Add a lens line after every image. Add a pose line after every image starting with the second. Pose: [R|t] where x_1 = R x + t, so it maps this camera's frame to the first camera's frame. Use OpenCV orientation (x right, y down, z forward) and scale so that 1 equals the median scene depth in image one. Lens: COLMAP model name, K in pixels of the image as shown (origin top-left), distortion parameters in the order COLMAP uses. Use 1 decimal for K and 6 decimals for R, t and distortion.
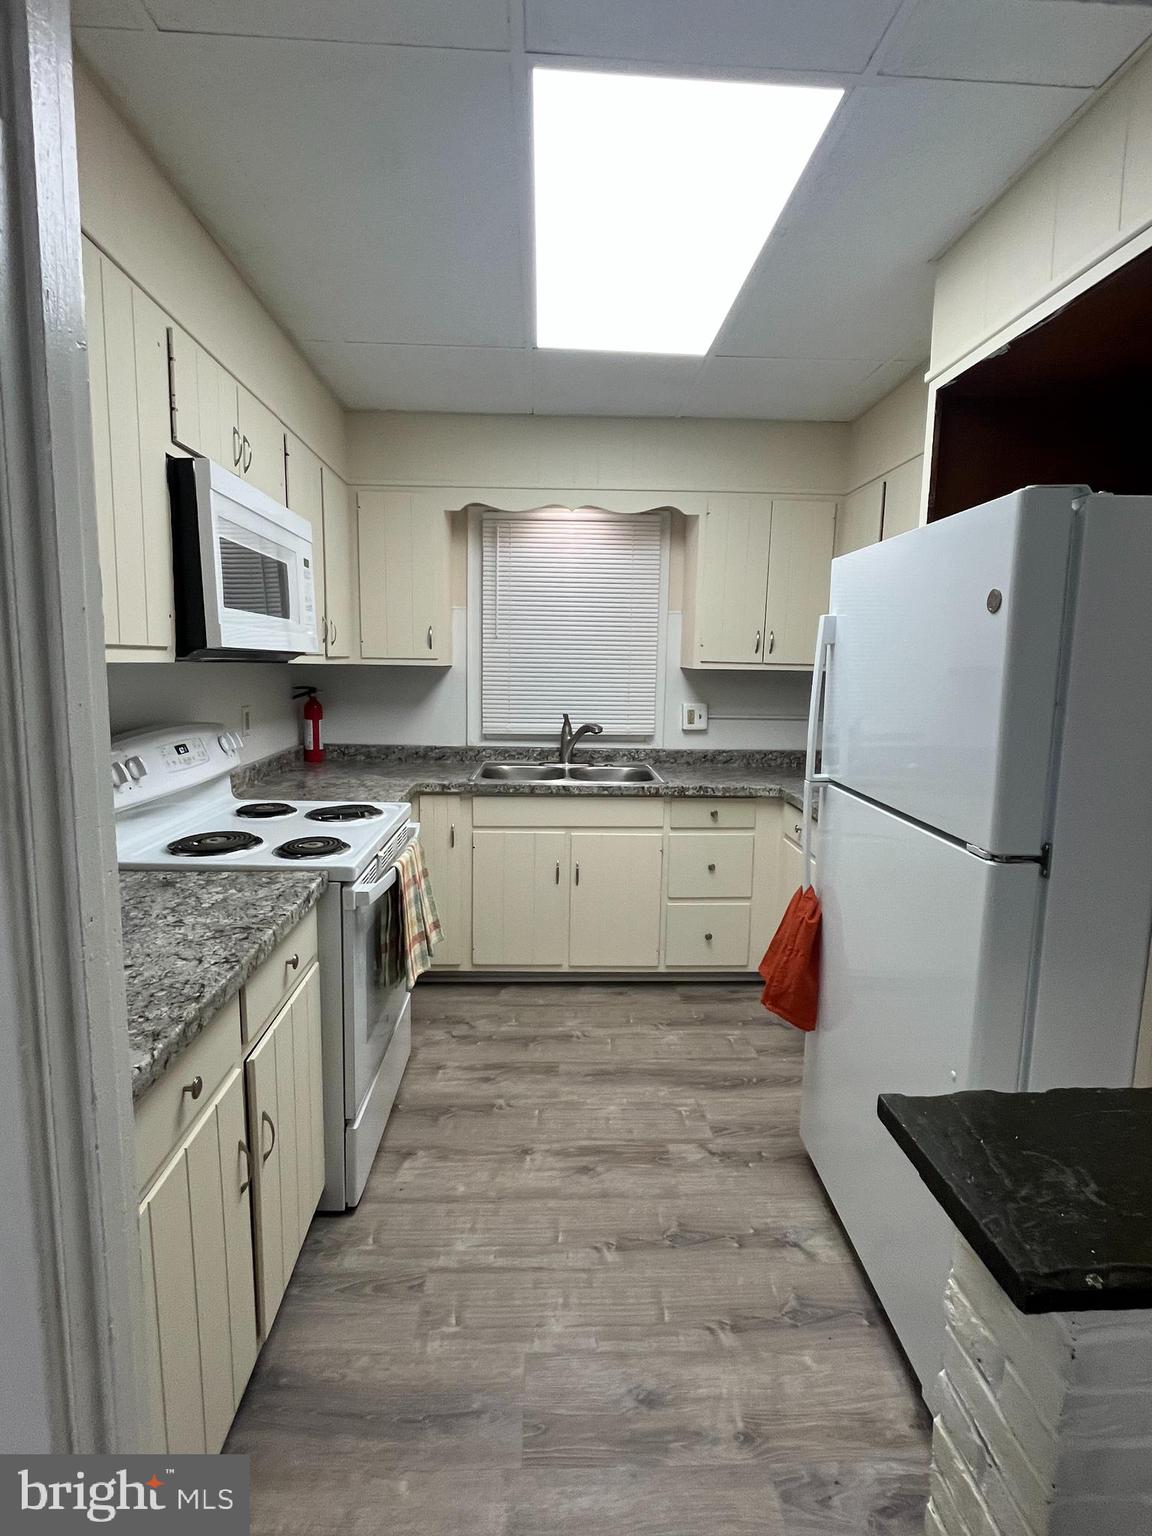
lens RADIAL K [[750.5, 0, 575.7], [0, 750.5, 757.4], [0, 0, 1]] dist [-0.003595, 0.000074]
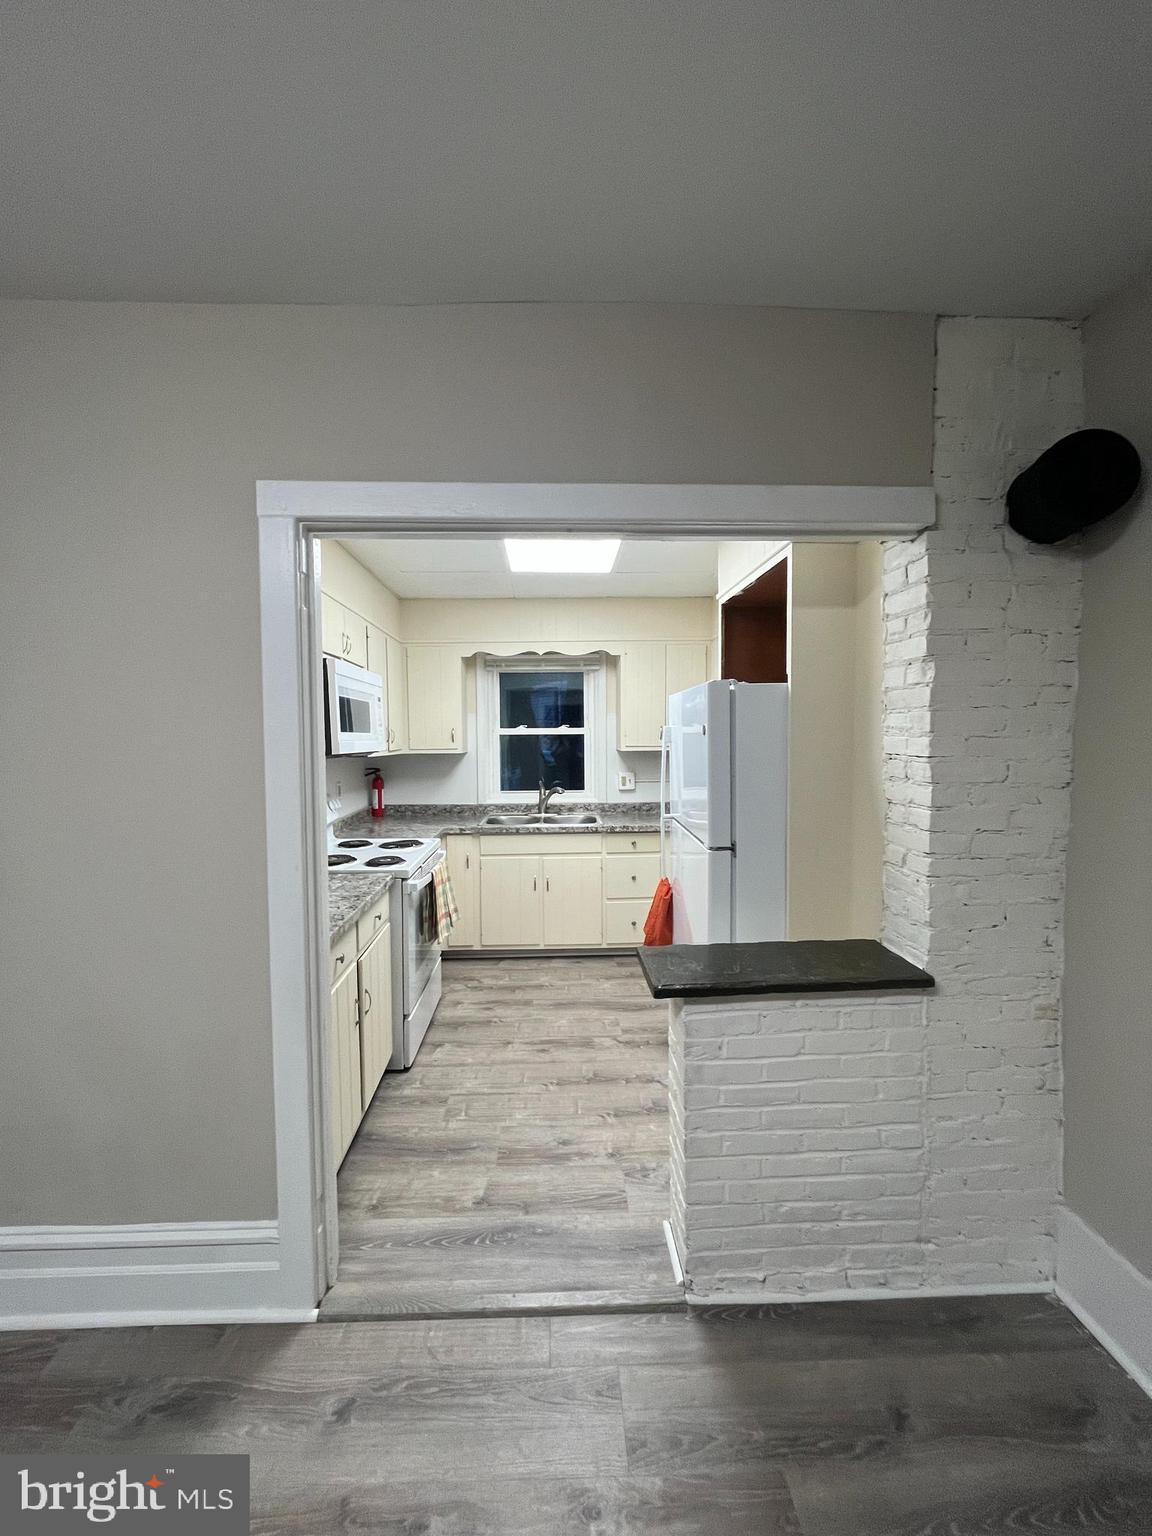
lens RADIAL K [[617.8, 0, 575.0], [0, 617.8, 759.0], [0, 0, 1]] dist [-0.004314, 0.000661]
pose [[0.999676, -0.024555, -0.006747, 0.113122], [0.023877, 0.995939, -0.086810, 0.013684], [0.008851, 0.086621, 0.996202, -0.463850]]
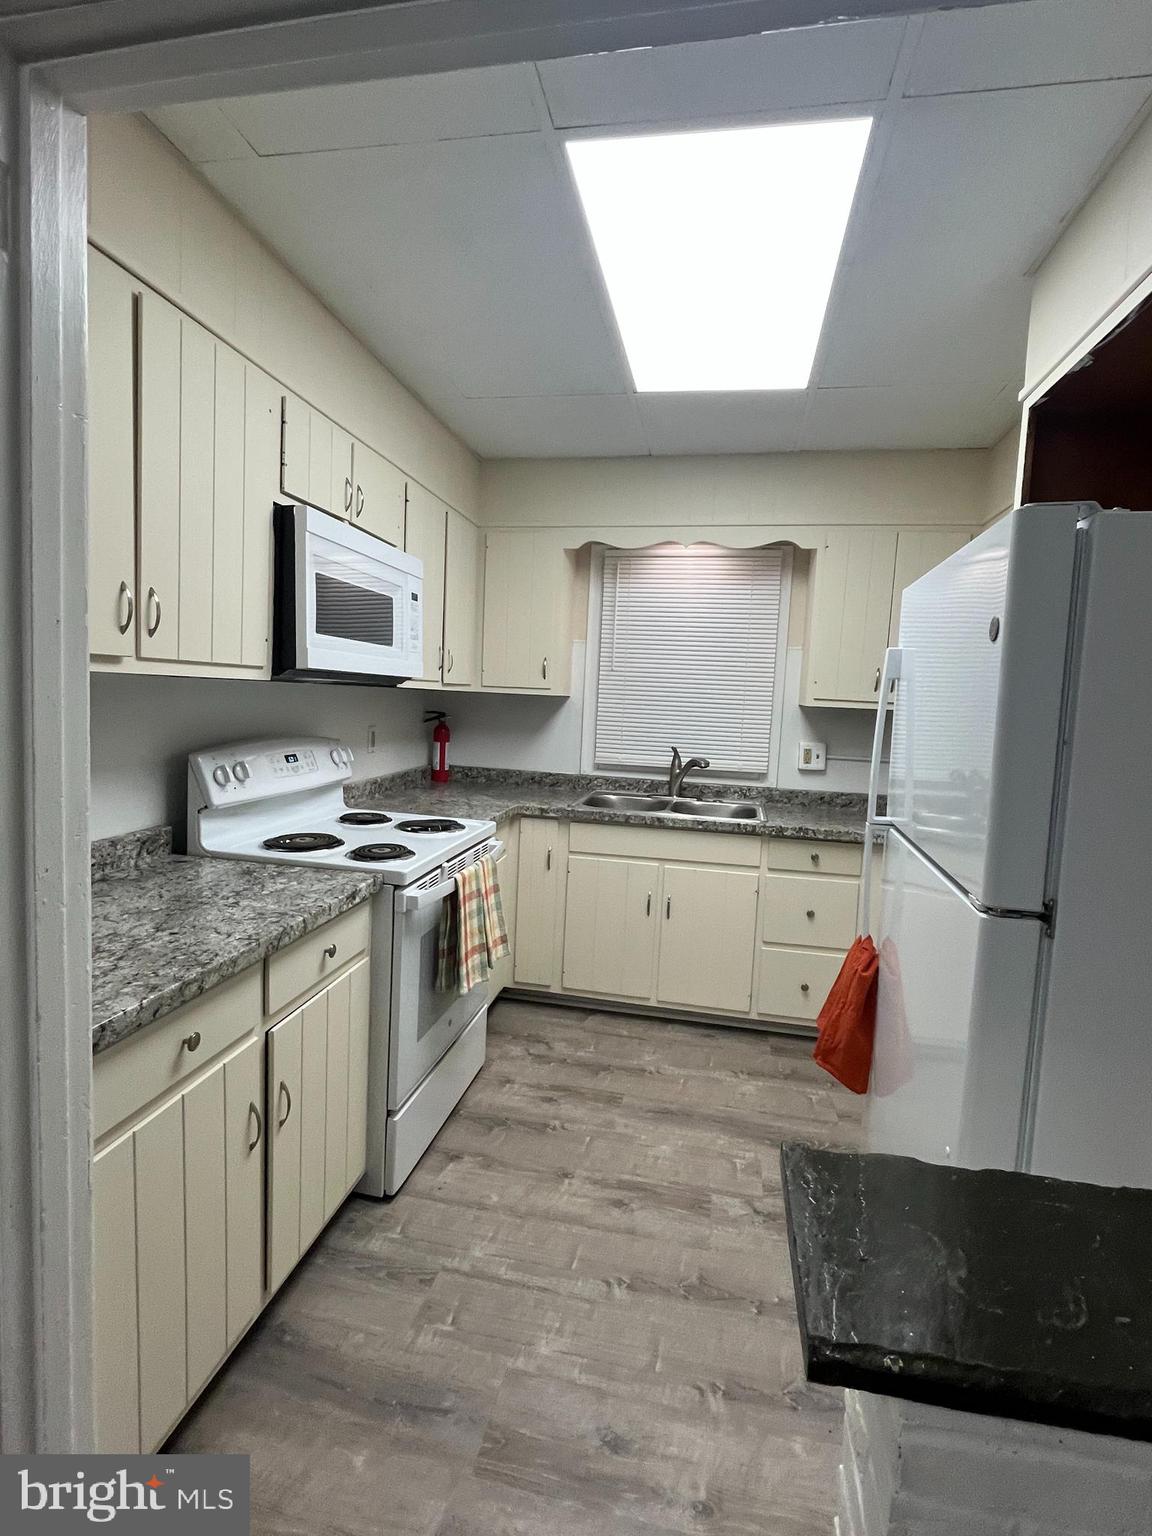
lens RADIAL K [[750.5, 0, 579.4], [0, 750.5, 757.2], [0, 0, 1]] dist [-0.003595, 0.000074]
pose [[0.970958, 0.047040, -0.234580, 0.168832], [-0.058768, 0.997334, -0.043254, 0.010860], [0.231920, 0.055784, 0.971134, -0.001923]]
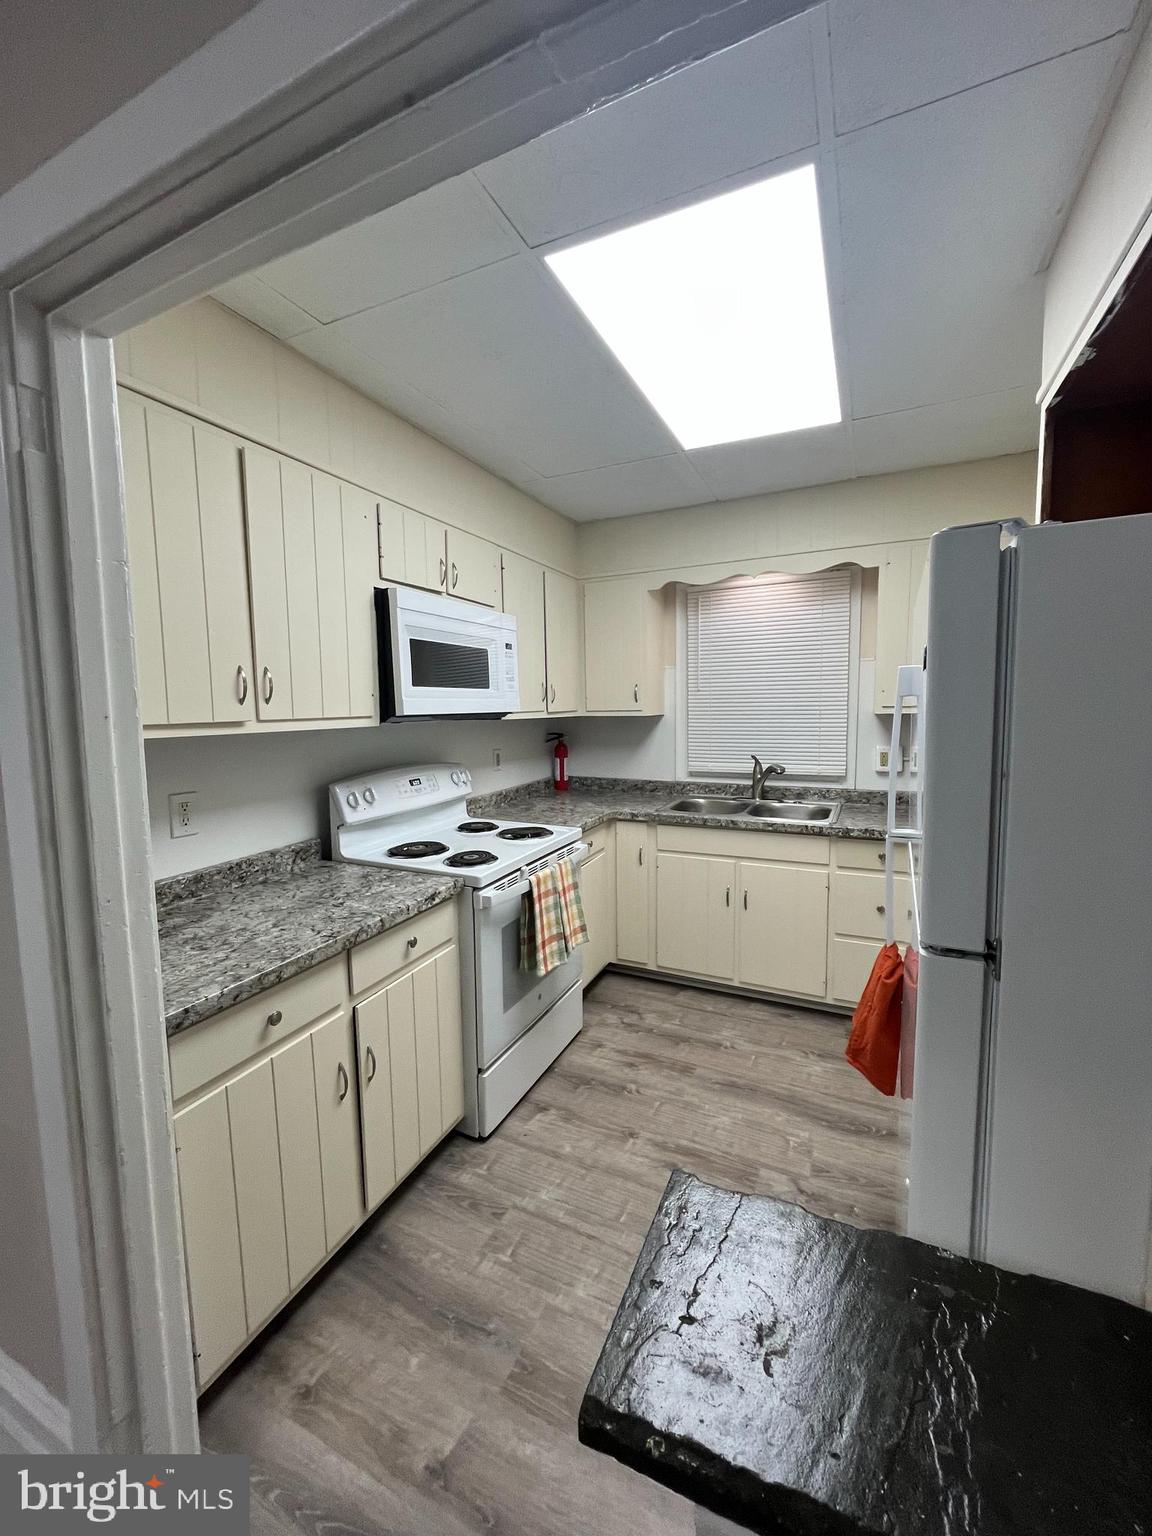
lens RADIAL K [[617.8, 0, 573.8], [0, 617.8, 759.2], [0, 0, 1]] dist [-0.004314, 0.000661]
pose [[0.881501, 0.013239, -0.471996, 0.316602], [-0.029444, 0.999203, -0.026963, -0.032748], [0.471263, 0.037665, 0.881188, 0.092227]]
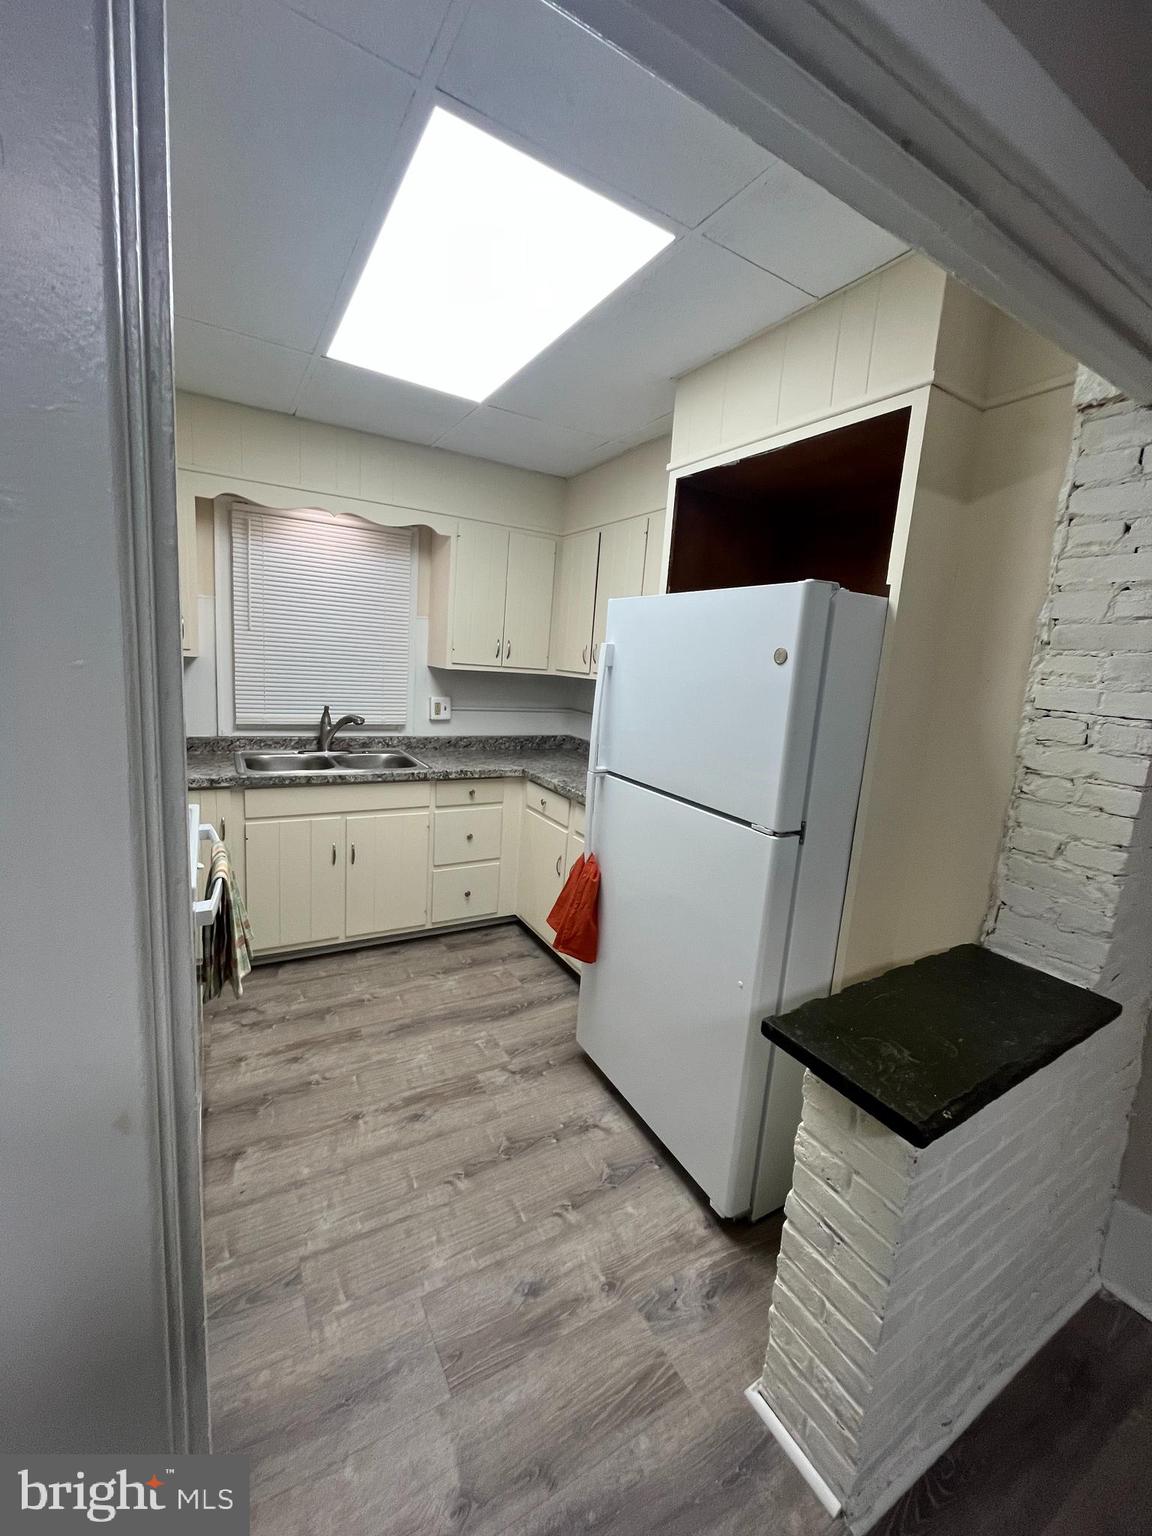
lens RADIAL K [[617.8, 0, 574.4], [0, 617.8, 759.8], [0, 0, 1]] dist [-0.004314, 0.000661]
pose [[0.881341, -0.032695, 0.471348, -0.204651], [0.007062, 0.998403, 0.056049, -0.047285], [-0.472428, -0.046070, 0.880164, 0.083127]]
